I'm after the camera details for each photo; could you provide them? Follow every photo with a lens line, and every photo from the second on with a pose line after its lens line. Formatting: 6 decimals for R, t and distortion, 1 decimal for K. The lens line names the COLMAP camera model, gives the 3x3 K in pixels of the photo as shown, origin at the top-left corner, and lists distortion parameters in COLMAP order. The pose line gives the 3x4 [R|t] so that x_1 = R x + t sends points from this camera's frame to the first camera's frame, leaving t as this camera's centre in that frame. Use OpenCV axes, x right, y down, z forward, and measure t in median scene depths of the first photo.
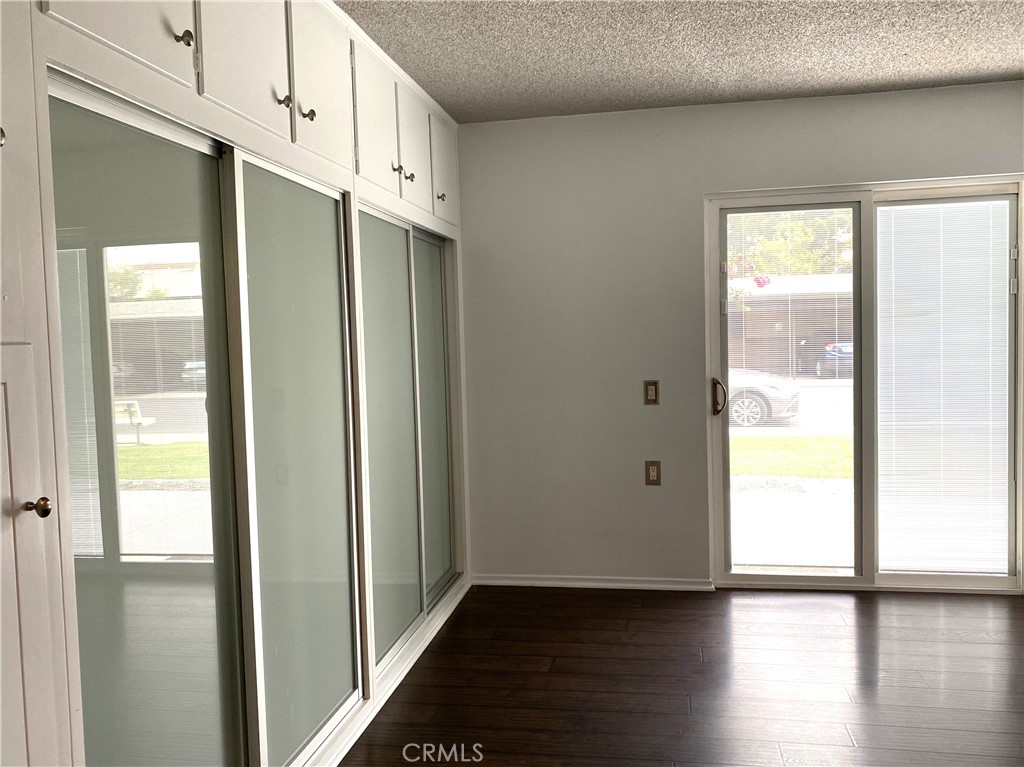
lens RADIAL K [[816.0, 0, 512.0], [0, 816.0, 383.5], [0, 0, 1]] dist [0.006061, -0.010779]
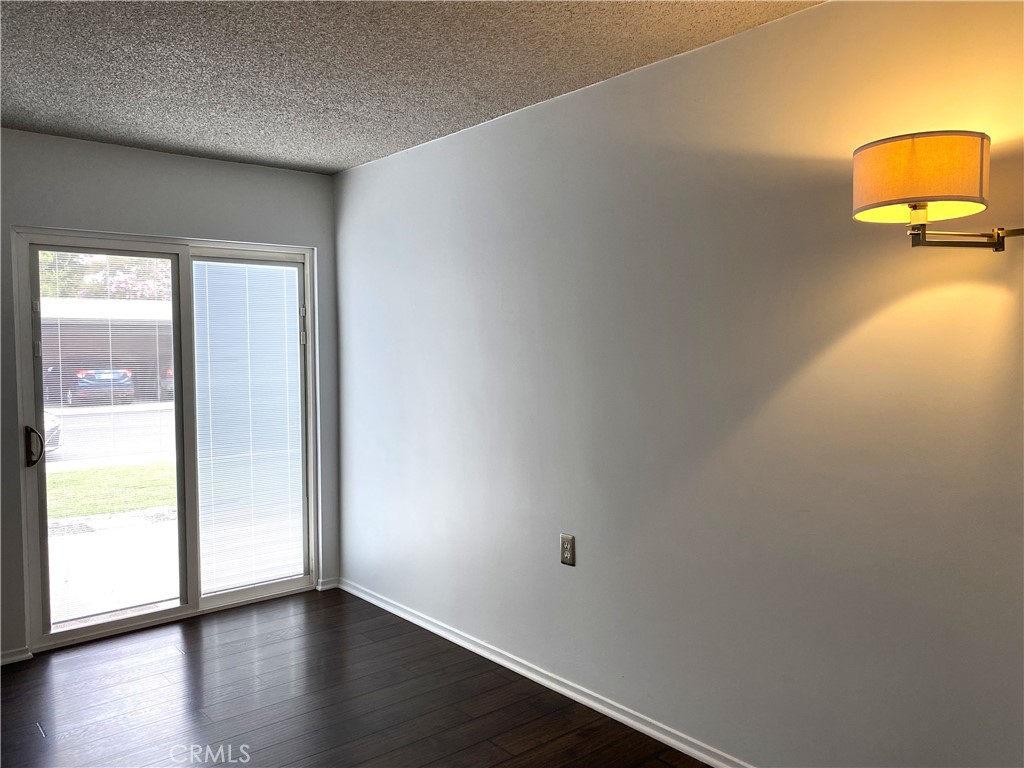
lens RADIAL K [[816.0, 0, 512.0], [0, 816.0, 384.0], [0, 0, 1]] dist [0.006061, -0.010779]
pose [[0.617008, -0.021150, 0.786672, -0.141356], [0.035143, 0.999382, -0.000695, -0.035325], [-0.786171, 0.028075, 0.617370, 0.002310]]
